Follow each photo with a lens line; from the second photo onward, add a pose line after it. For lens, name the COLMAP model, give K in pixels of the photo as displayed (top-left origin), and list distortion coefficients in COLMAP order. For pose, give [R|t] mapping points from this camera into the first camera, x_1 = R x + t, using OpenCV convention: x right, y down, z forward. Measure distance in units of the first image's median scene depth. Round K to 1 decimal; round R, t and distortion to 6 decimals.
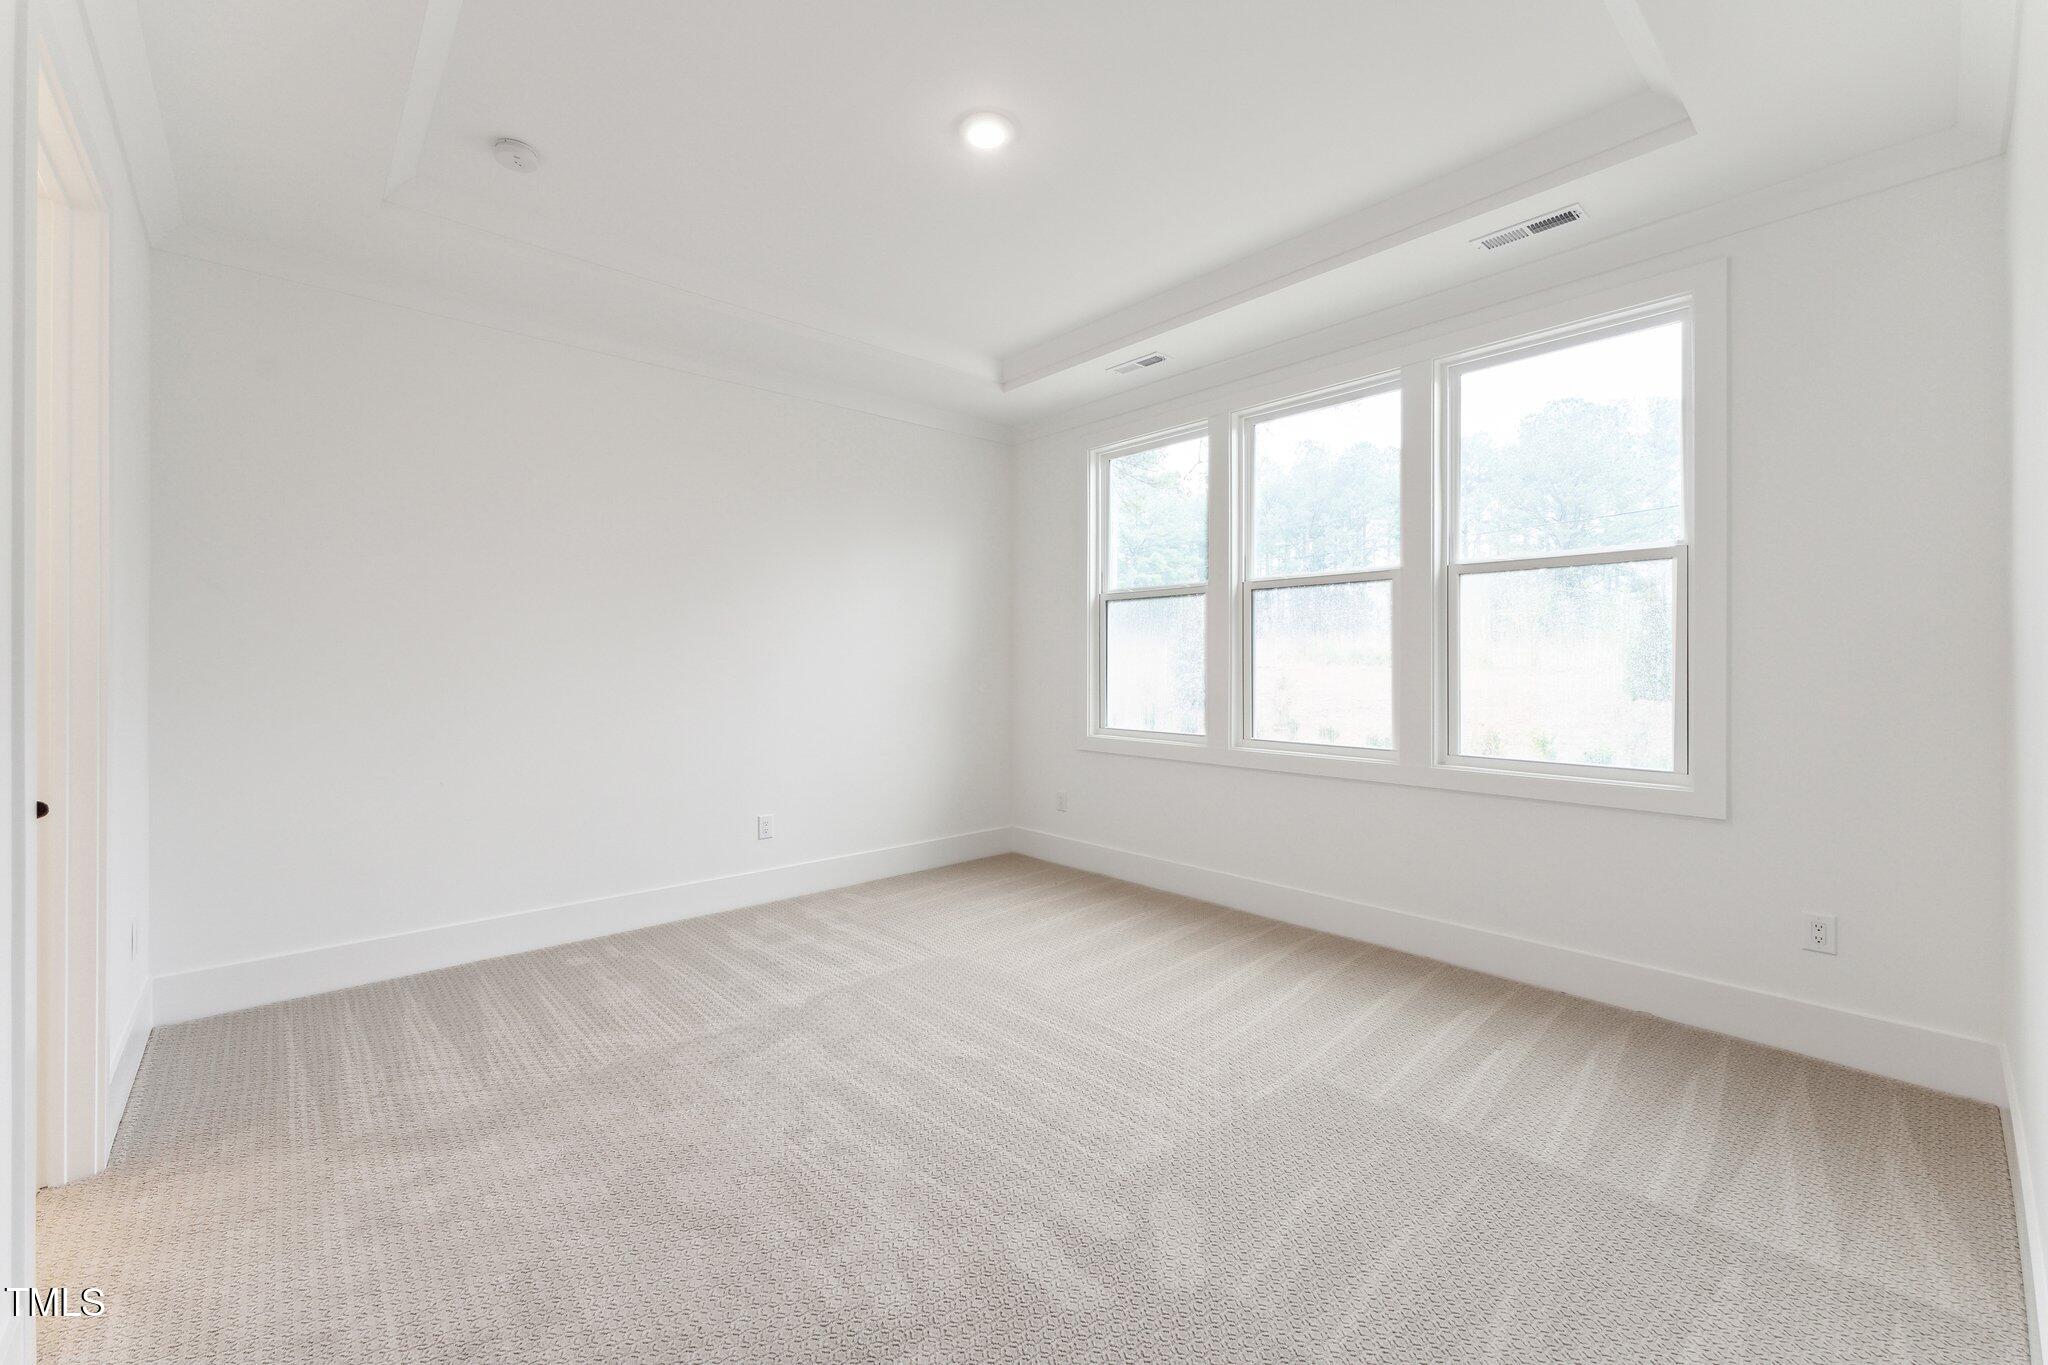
lens RADIAL K [[833.3, 0, 1016.3], [0, 833.3, 672.2], [0, 0, 1]] dist [0.001262, 0.000292]
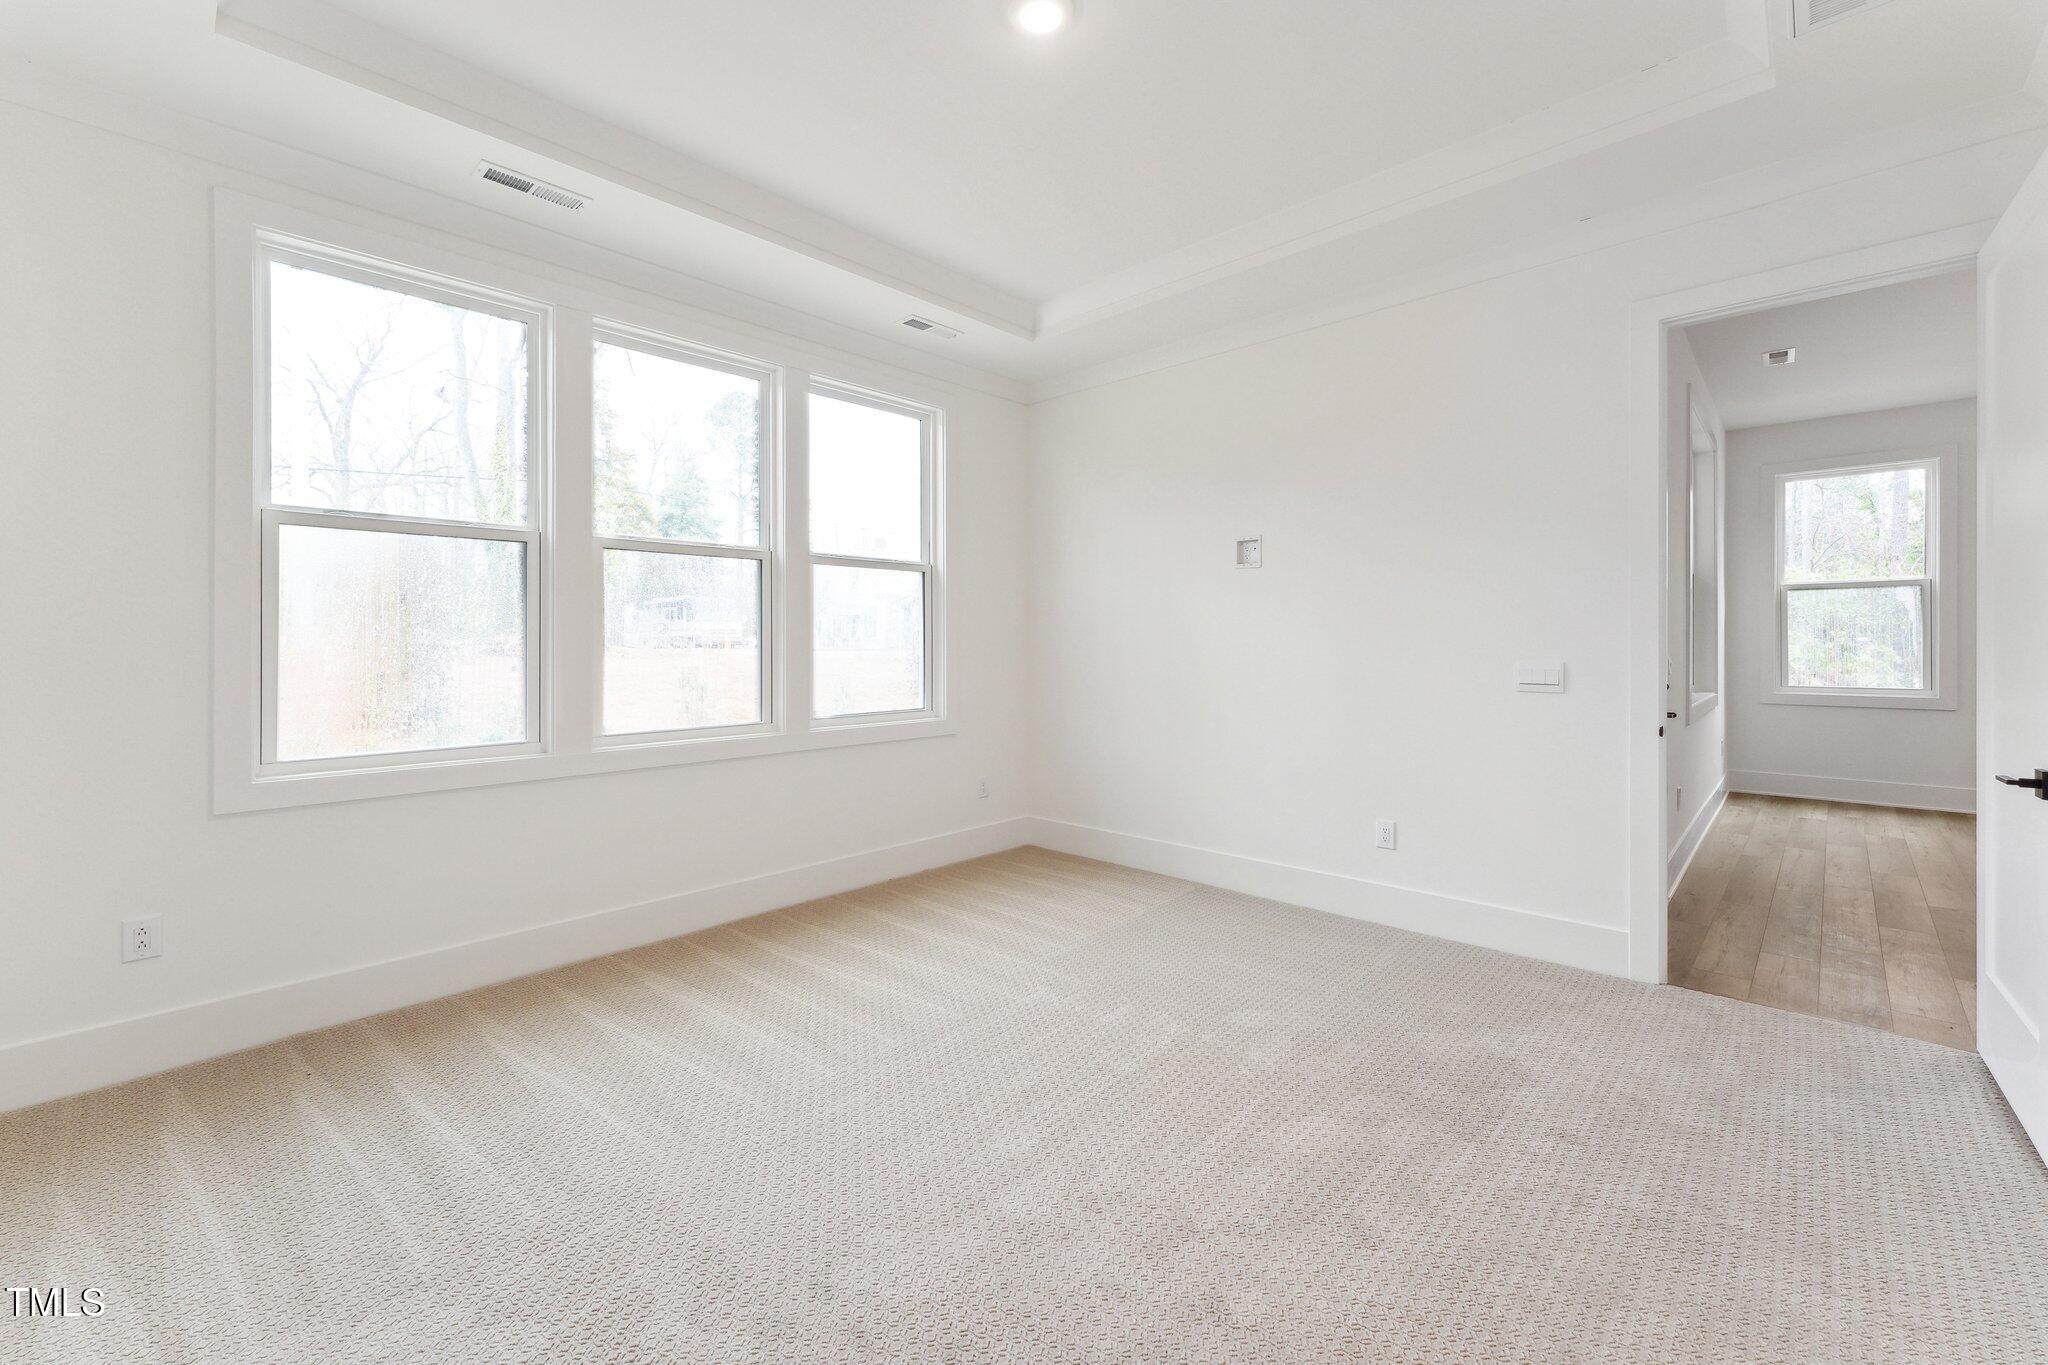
lens RADIAL K [[858.0, 0, 1024.9], [0, 858.0, 634.3], [0, 0, 1]] dist [0.065885, 0.000075]
pose [[-0.049919, -0.001753, 0.998752, -0.652214], [0.016356, 0.999863, 0.002572, -0.014020], [-0.998619, 0.016464, -0.049883, 0.725338]]
